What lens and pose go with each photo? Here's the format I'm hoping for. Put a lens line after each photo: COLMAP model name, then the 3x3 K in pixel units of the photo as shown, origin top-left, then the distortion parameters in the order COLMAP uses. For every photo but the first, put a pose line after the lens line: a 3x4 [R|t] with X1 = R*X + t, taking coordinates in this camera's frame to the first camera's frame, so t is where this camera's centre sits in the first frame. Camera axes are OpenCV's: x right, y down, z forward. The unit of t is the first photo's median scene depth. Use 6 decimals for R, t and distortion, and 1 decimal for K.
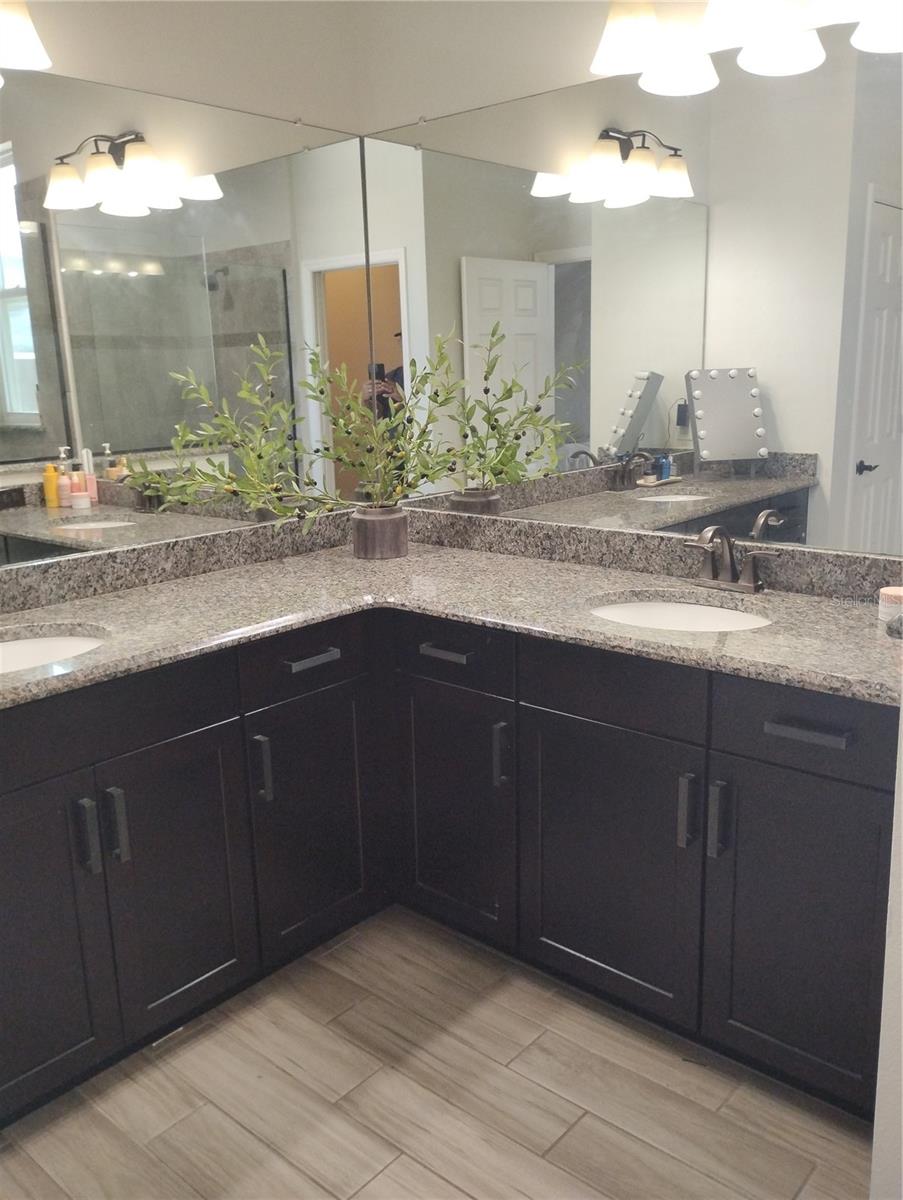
lens RADIAL K [[995.9, 0, 449.5], [0, 995.9, 598.3], [0, 0, 1]] dist [0.046853, -0.060329]
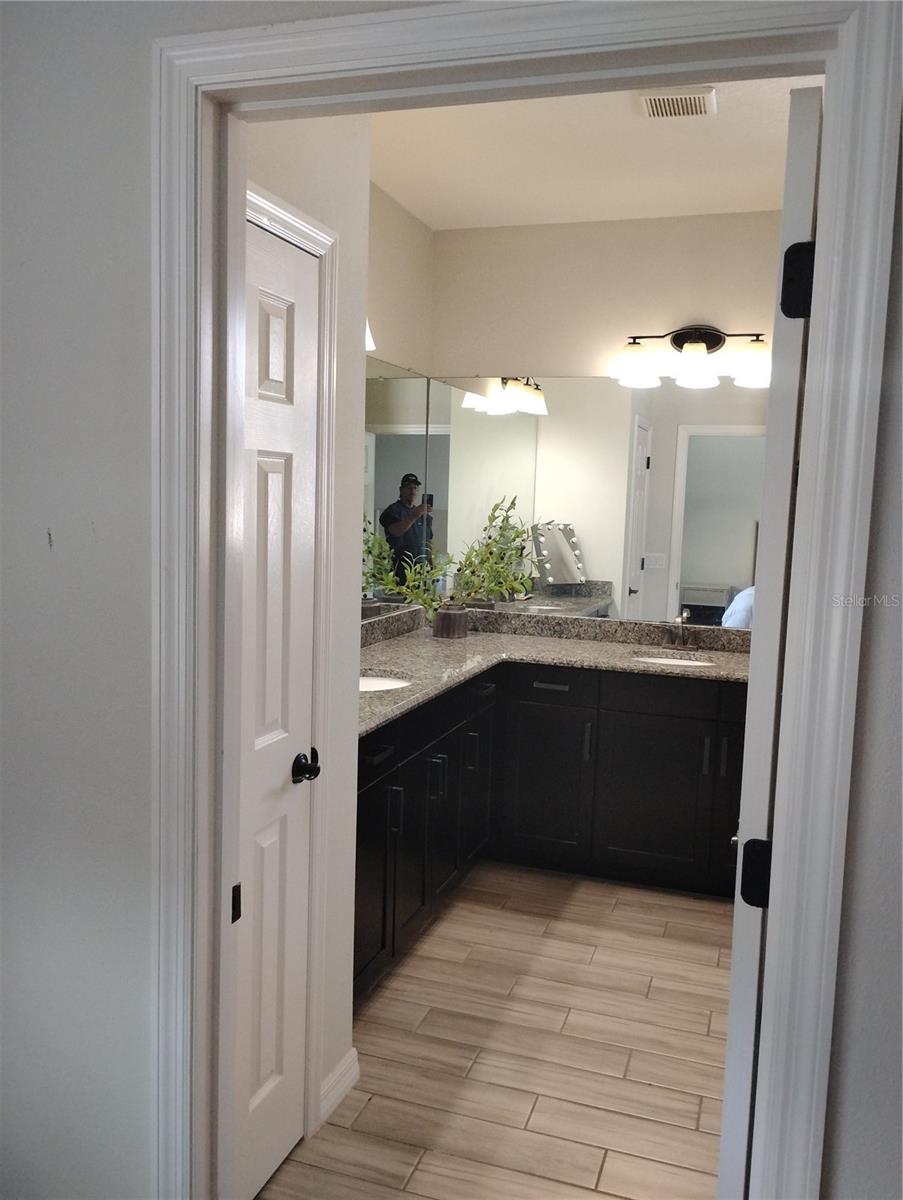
lens RADIAL K [[995.9, 0, 449.5], [0, 995.9, 598.3], [0, 0, 1]] dist [0.046853, -0.060329]
pose [[0.920900, 0.019448, 0.389313, -0.788219], [0.030303, 0.992160, -0.121242, 0.101181], [-0.388619, 0.123449, 0.913091, -0.504628]]
